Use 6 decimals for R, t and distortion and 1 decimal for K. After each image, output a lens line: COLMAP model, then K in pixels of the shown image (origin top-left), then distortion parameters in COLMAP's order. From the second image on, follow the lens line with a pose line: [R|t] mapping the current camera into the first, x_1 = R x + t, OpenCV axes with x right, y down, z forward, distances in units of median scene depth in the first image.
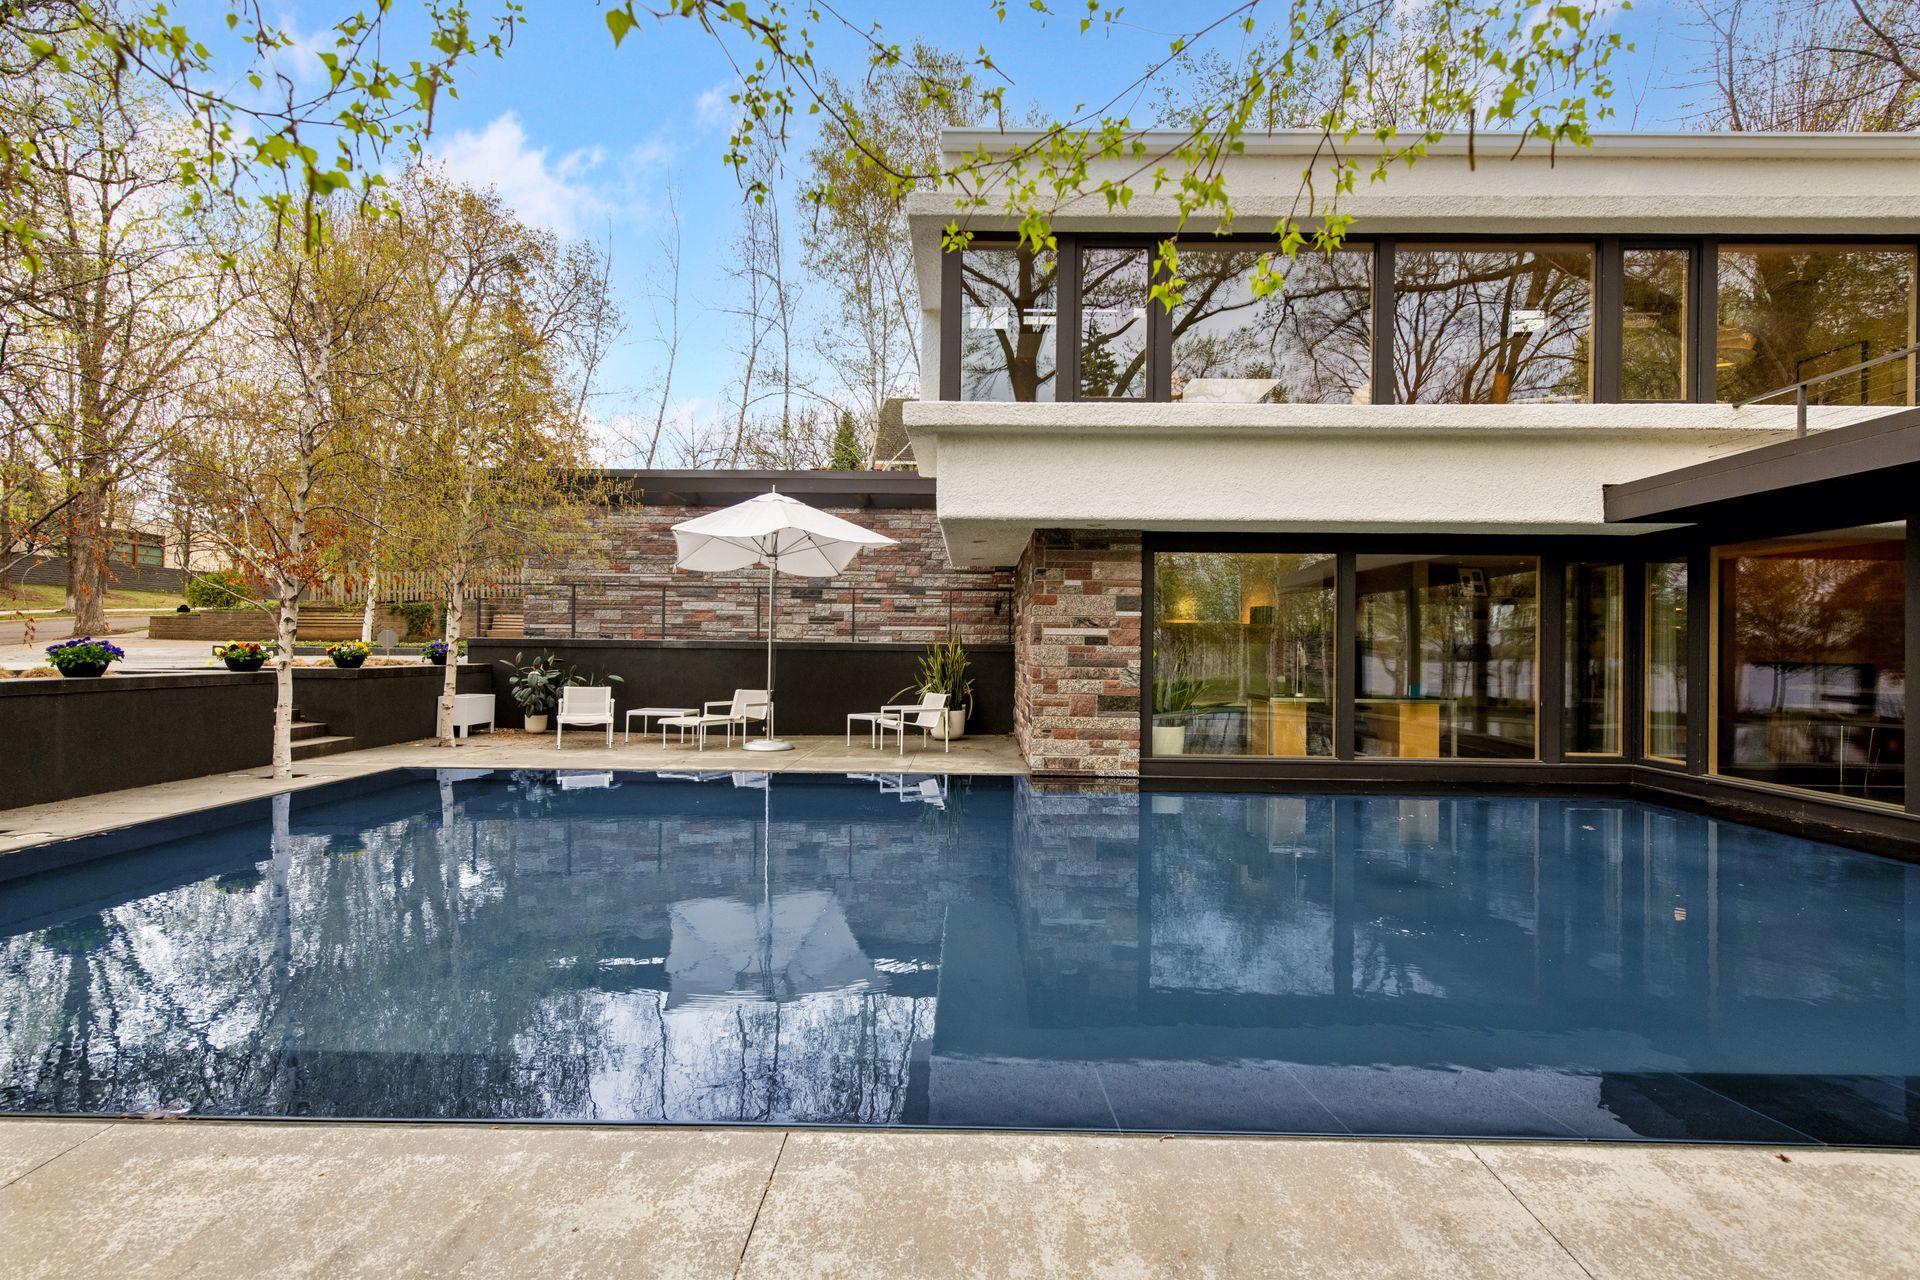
lens RADIAL K [[837.7, 0, 960.0], [0, 837.7, 640.0], [0, 0, 1]] dist [0.000745, -0.000069]
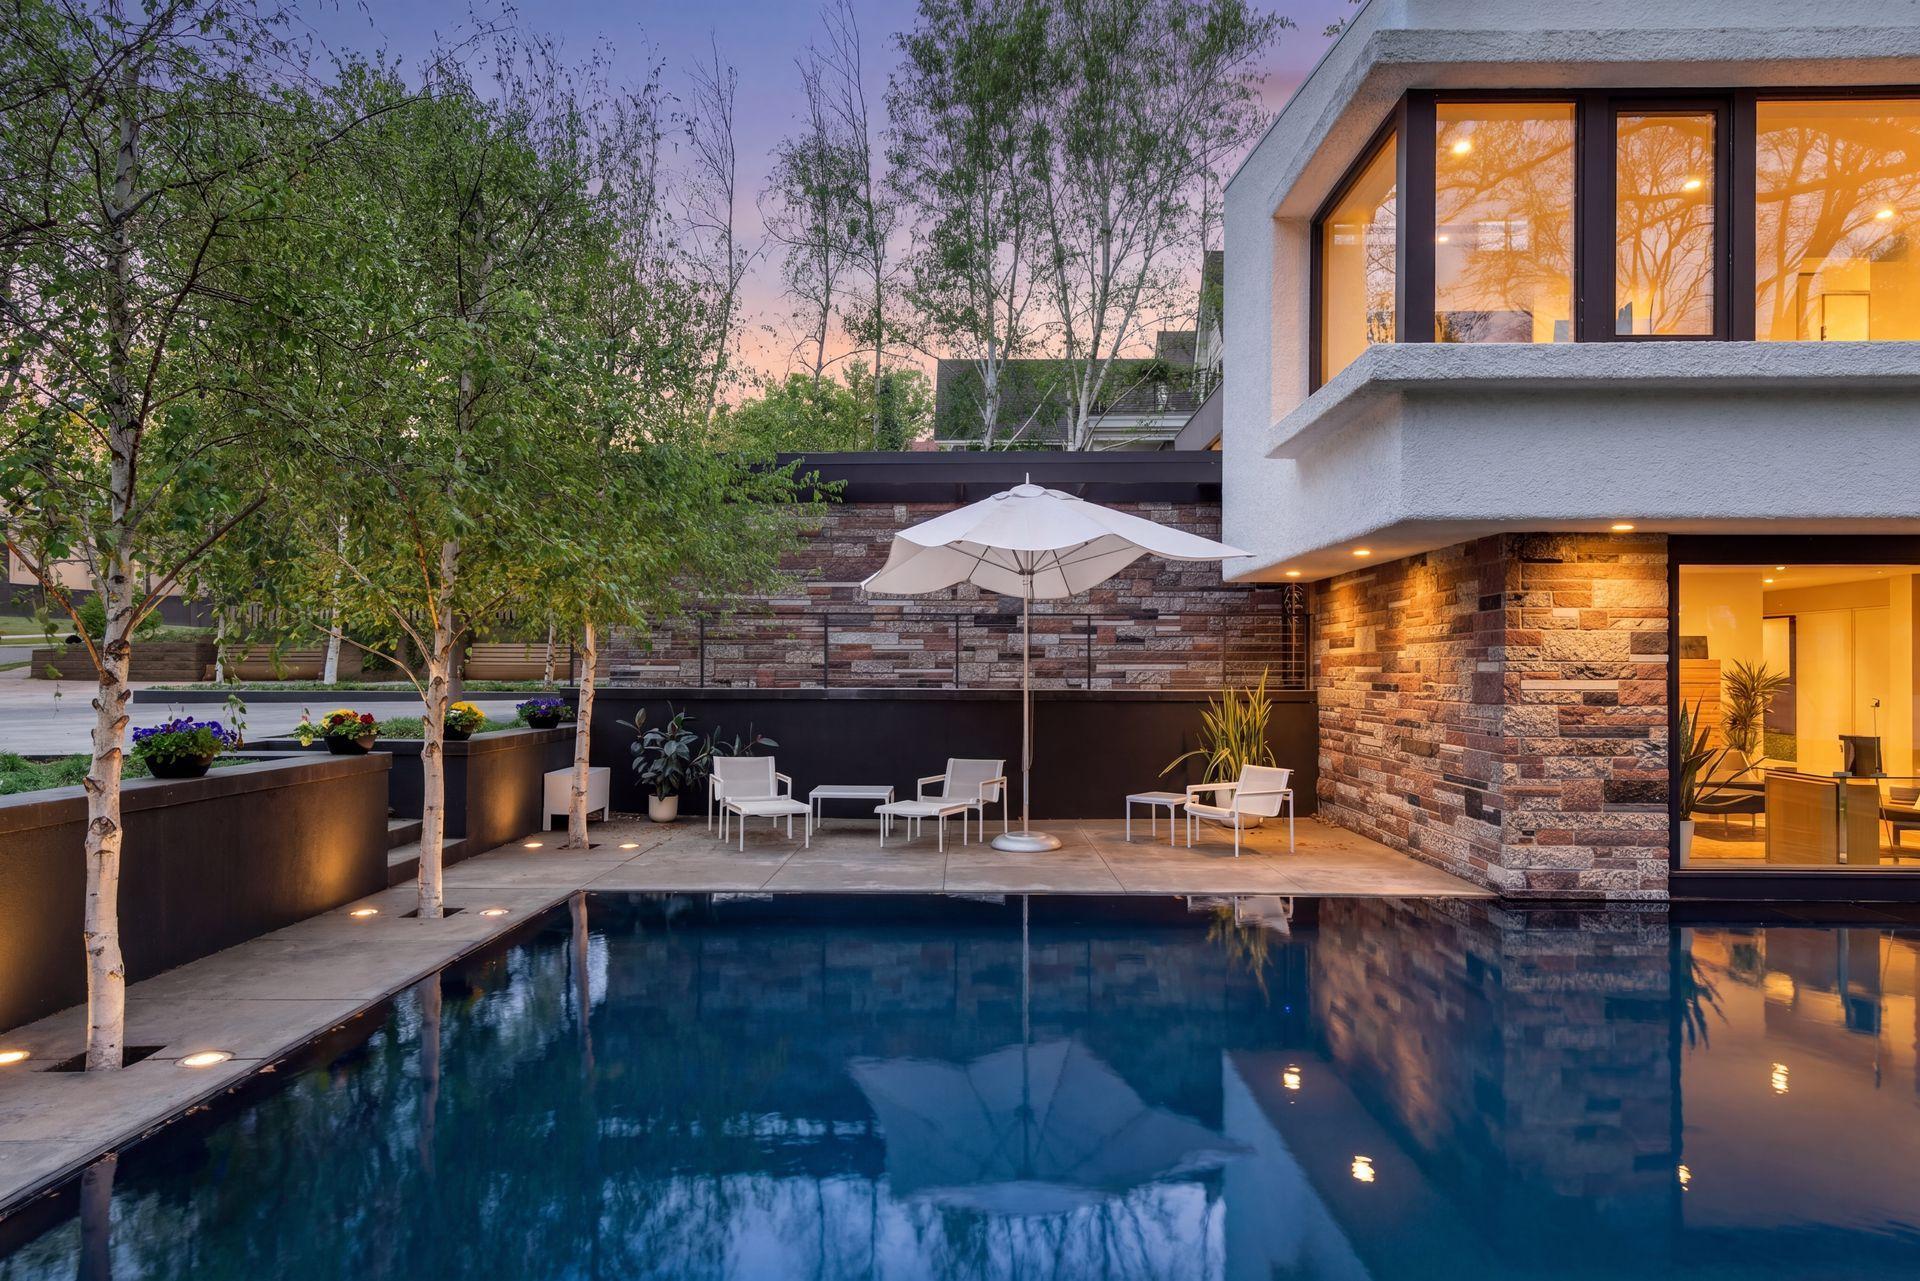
lens RADIAL K [[1039.1, 0, 962.0], [0, 1039.1, 676.1], [0, 0, 1]] dist [0.004247, -0.013473]
pose [[0.999975, -0.006458, -0.002808, -0.263806], [0.006492, 0.999905, 0.012140, -0.023382], [0.002730, -0.012158, 0.999922, 0.122881]]
